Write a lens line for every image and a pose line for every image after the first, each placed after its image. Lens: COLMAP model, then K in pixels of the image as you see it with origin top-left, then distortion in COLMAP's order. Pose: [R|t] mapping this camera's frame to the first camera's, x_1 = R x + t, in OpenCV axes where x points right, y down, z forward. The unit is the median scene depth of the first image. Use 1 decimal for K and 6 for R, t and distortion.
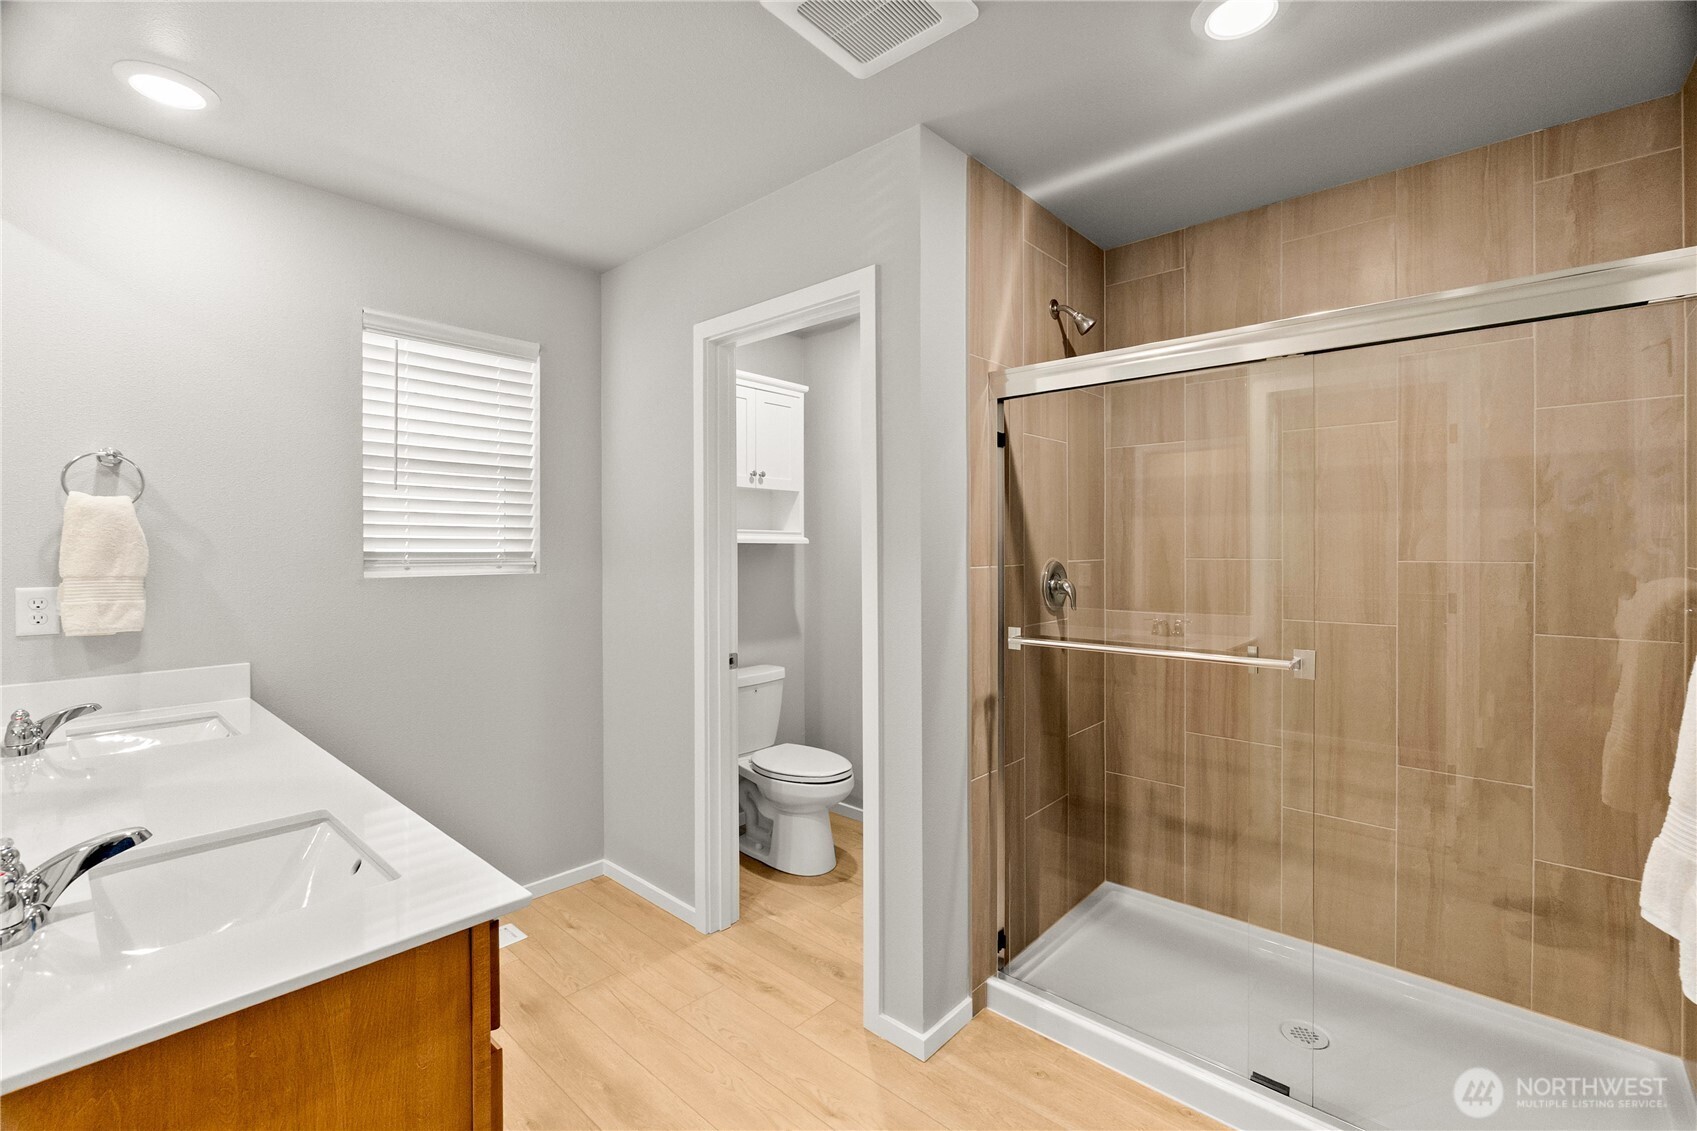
lens RADIAL K [[766.6, 0, 853.2], [0, 766.6, 552.8], [0, 0, 1]] dist [-0.001336, -0.000127]
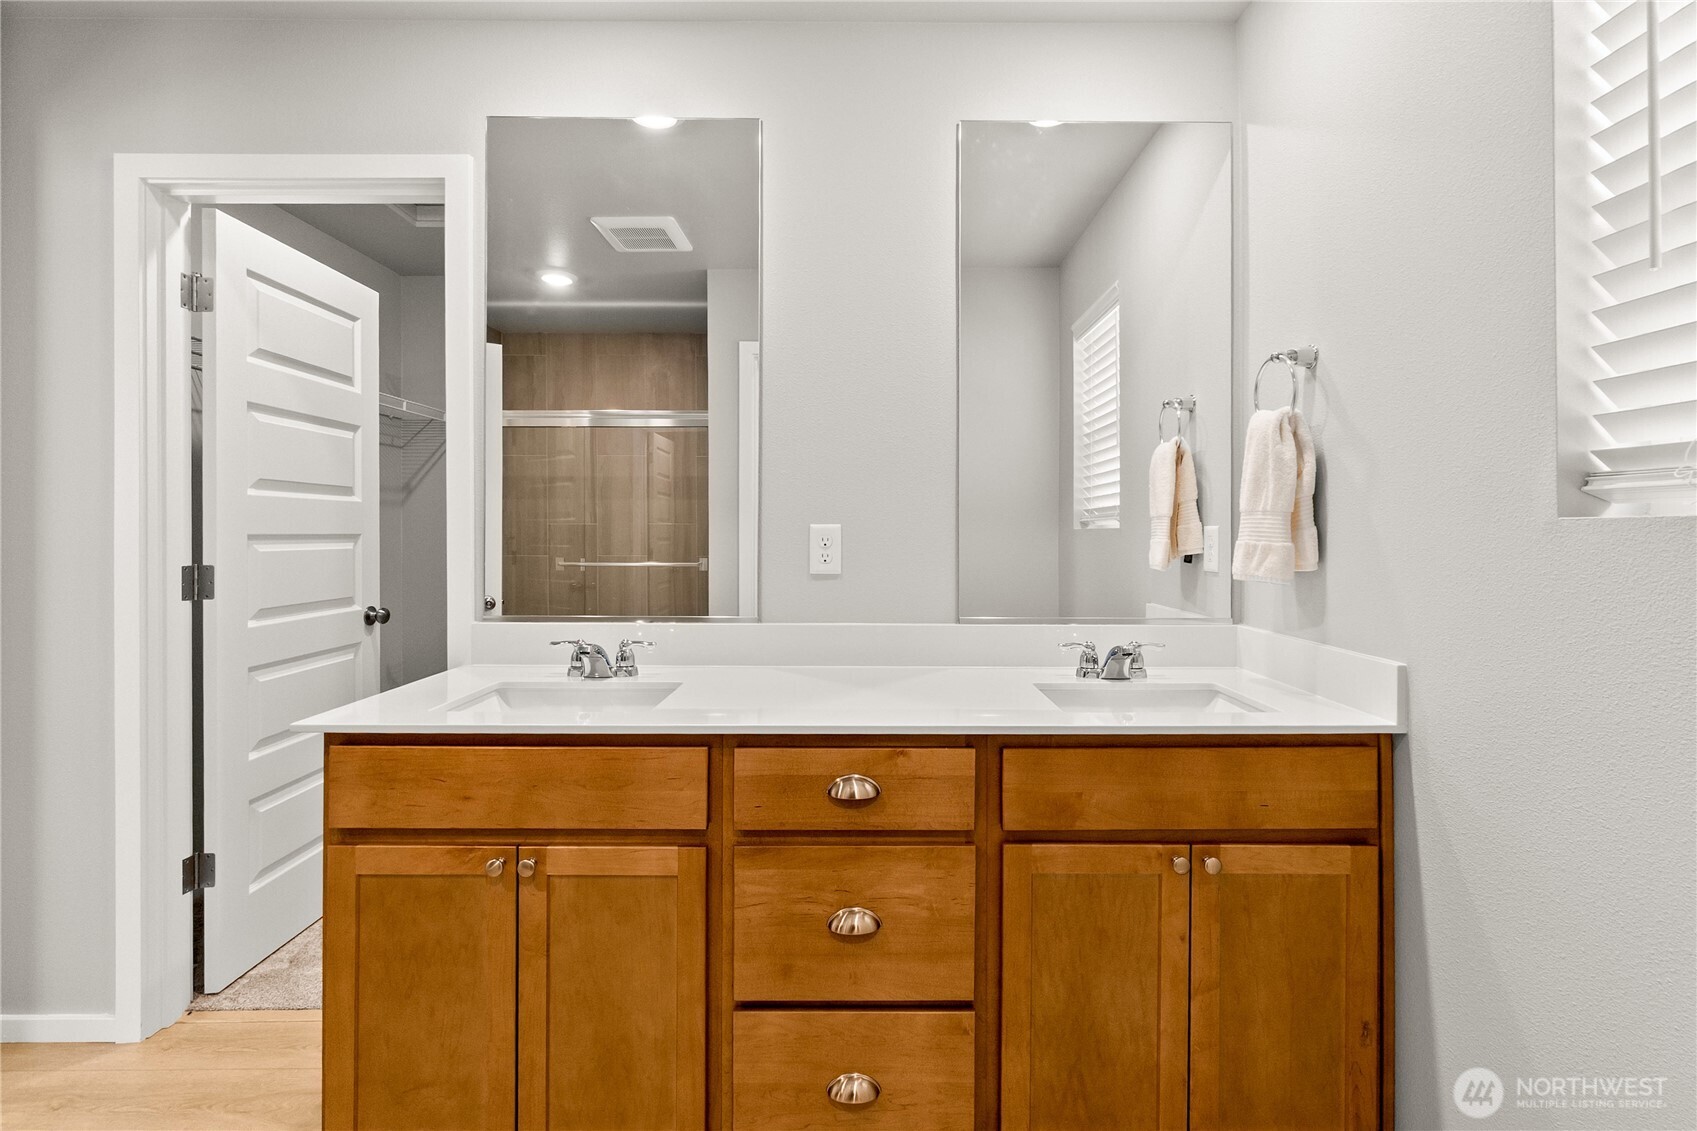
lens RADIAL K [[765.2, 0, 851.2], [0, 765.2, 533.3], [0, 0, 1]] dist [-0.001646, -0.000496]
pose [[-0.743039, 0.004383, -0.669234, -0.092516], [-0.001039, 0.999970, 0.007702, 0.038917], [0.669247, 0.006418, -0.743012, 1.049793]]
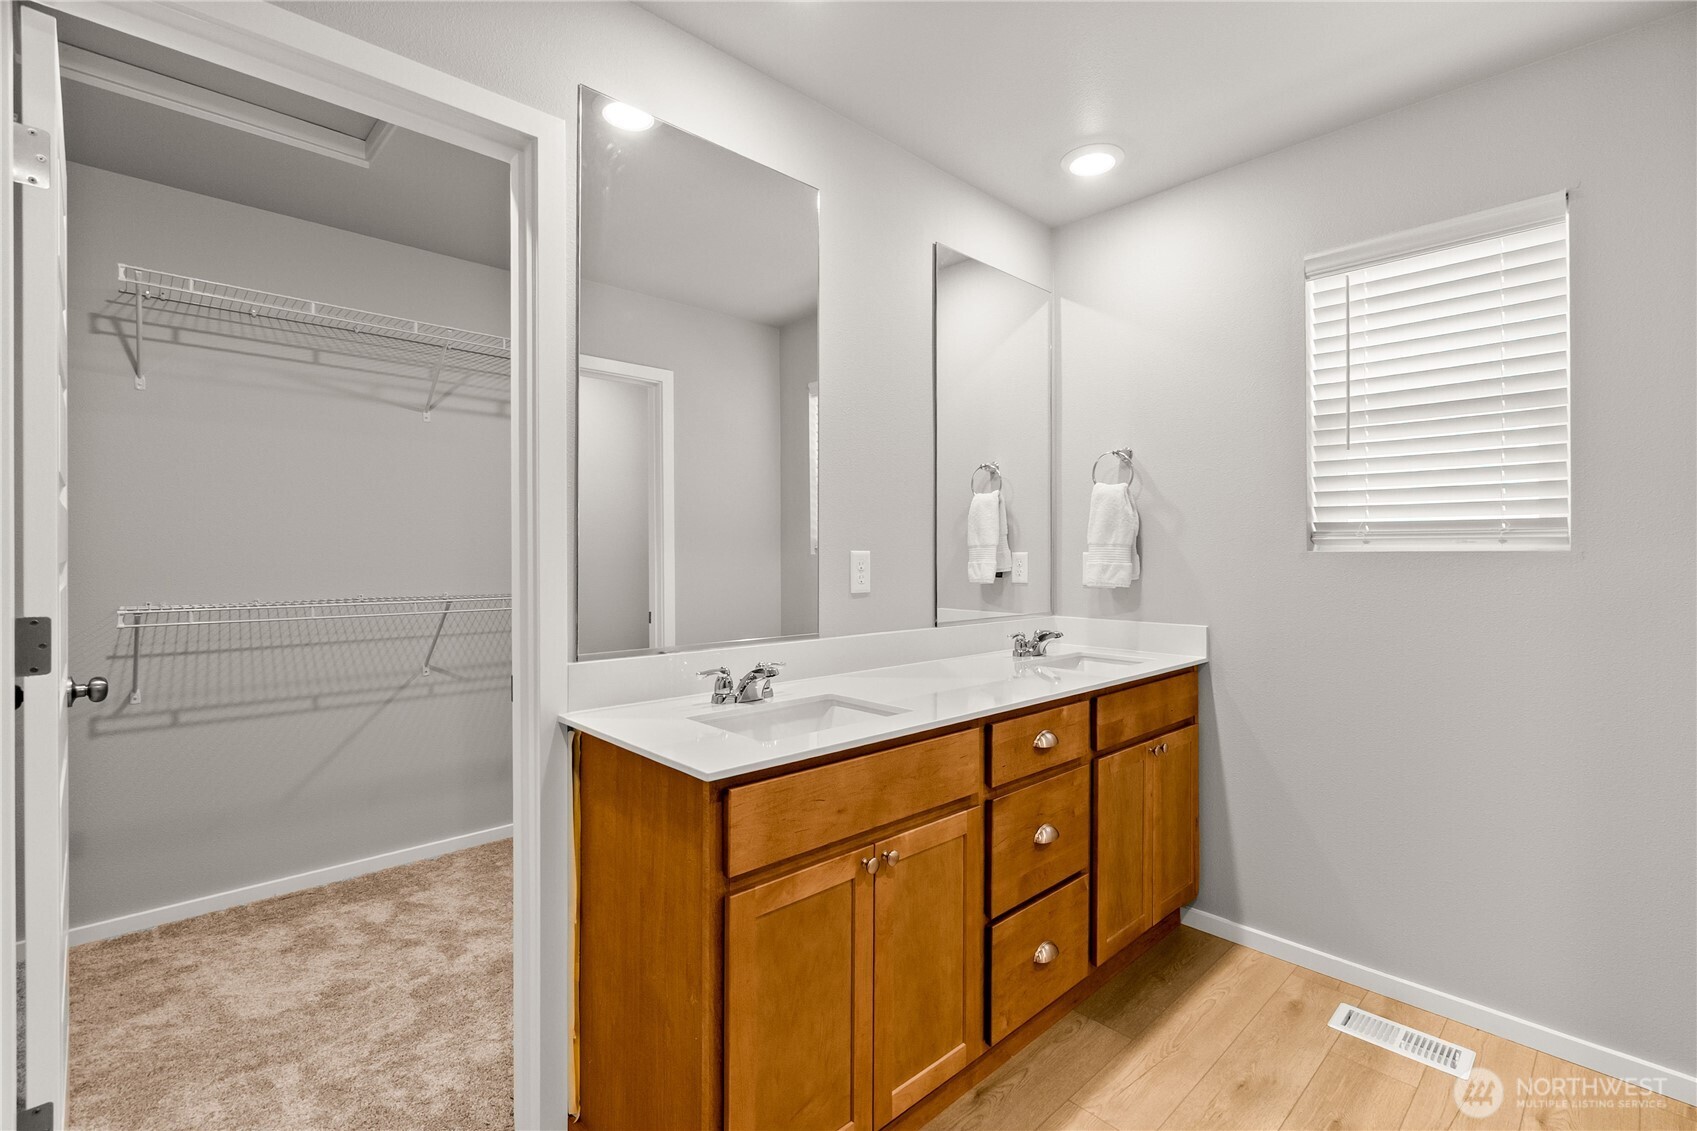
lens RADIAL K [[766.6, 0, 853.2], [0, 766.6, 552.8], [0, 0, 1]] dist [-0.001336, -0.000127]
pose [[-0.079715, 0.004021, -0.996810, 0.313633], [-0.006614, 0.999968, 0.004563, 0.034083], [0.996796, 0.006957, -0.079686, 0.530386]]
